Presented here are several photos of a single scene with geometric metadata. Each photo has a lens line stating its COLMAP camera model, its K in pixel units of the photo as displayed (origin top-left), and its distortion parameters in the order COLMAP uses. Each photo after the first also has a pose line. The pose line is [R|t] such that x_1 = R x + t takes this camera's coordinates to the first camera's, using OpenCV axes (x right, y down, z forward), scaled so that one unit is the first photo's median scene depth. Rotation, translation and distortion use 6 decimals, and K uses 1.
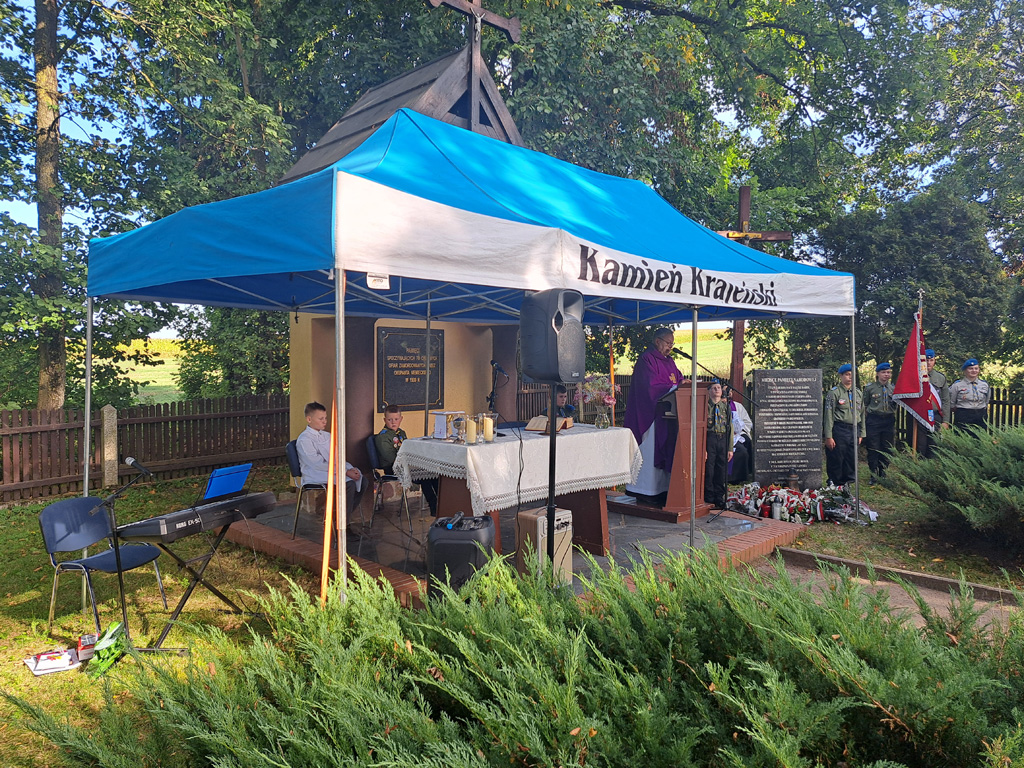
lens RADIAL K [[724.6, 0, 522.2], [0, 724.6, 386.1], [0, 0, 1]] dist [0.075696, -0.074948]
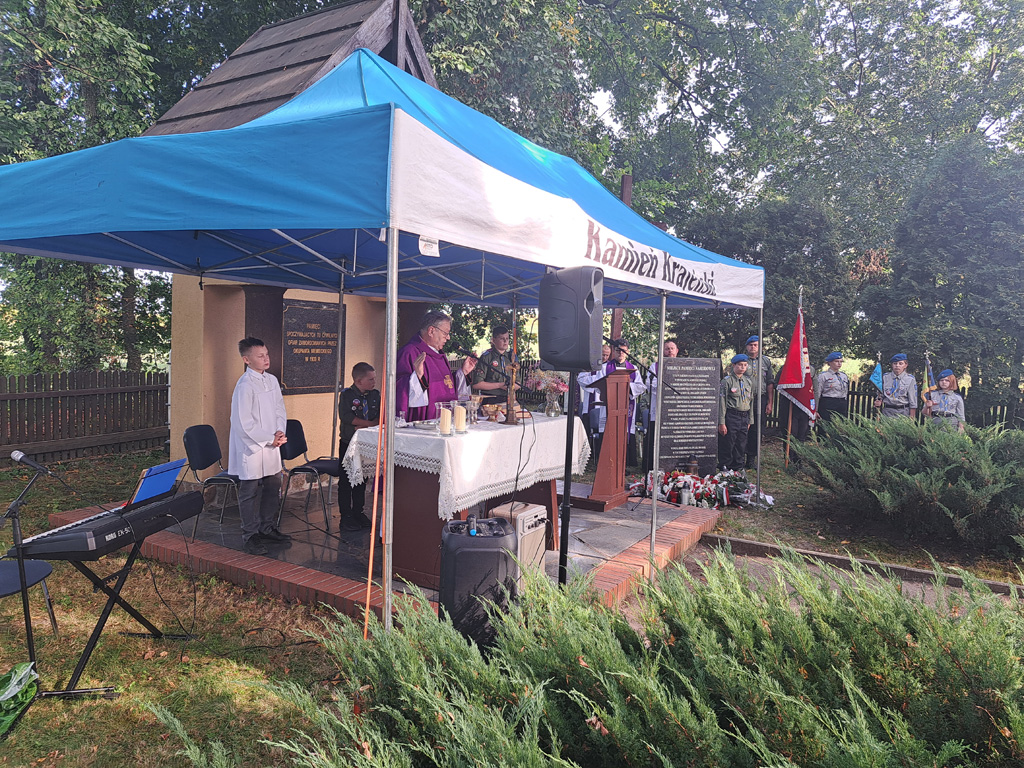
lens RADIAL K [[724.5, 0, 505.6], [0, 724.5, 384.5], [0, 0, 1]] dist [0.076209, -0.068700]
pose [[0.973766, 0.017456, 0.226881, -0.138028], [-0.023087, 0.999487, 0.022190, -0.002835], [-0.226378, -0.026846, 0.973670, 0.074860]]
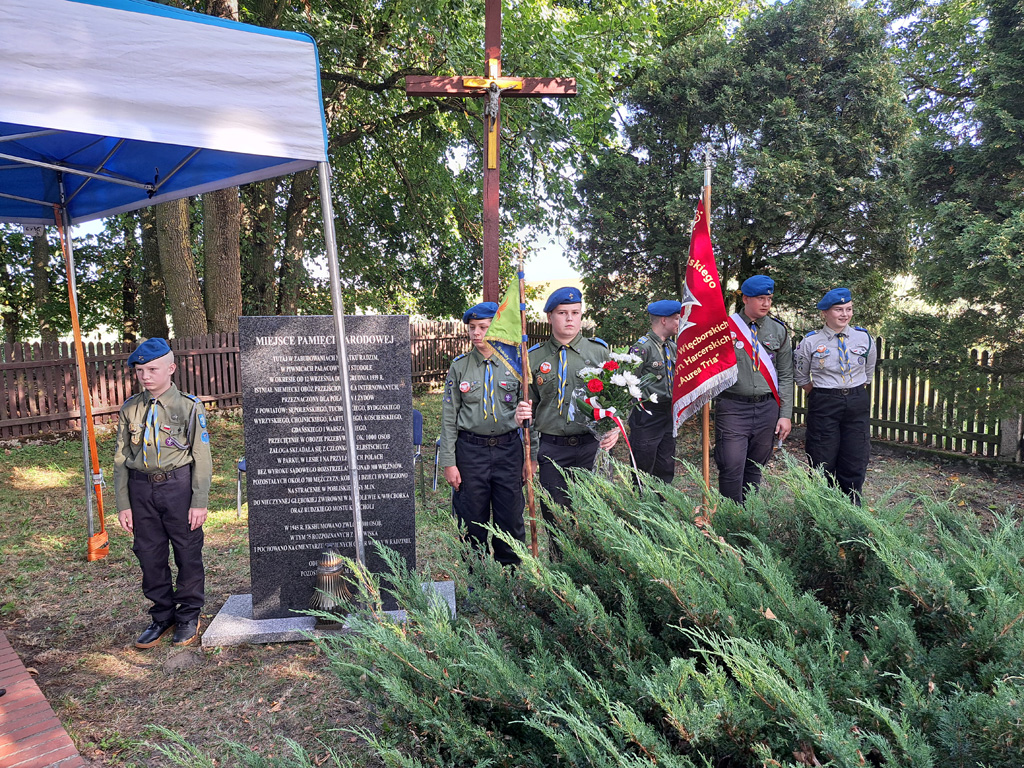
lens RADIAL K [[724.6, 0, 522.2], [0, 724.6, 386.1], [0, 0, 1]] dist [0.075696, -0.074948]
pose [[0.999832, -0.010862, -0.014774, 0.560743], [0.011968, 0.996960, 0.076996, -0.015261], [0.013893, -0.077160, 0.996922, 0.656756]]
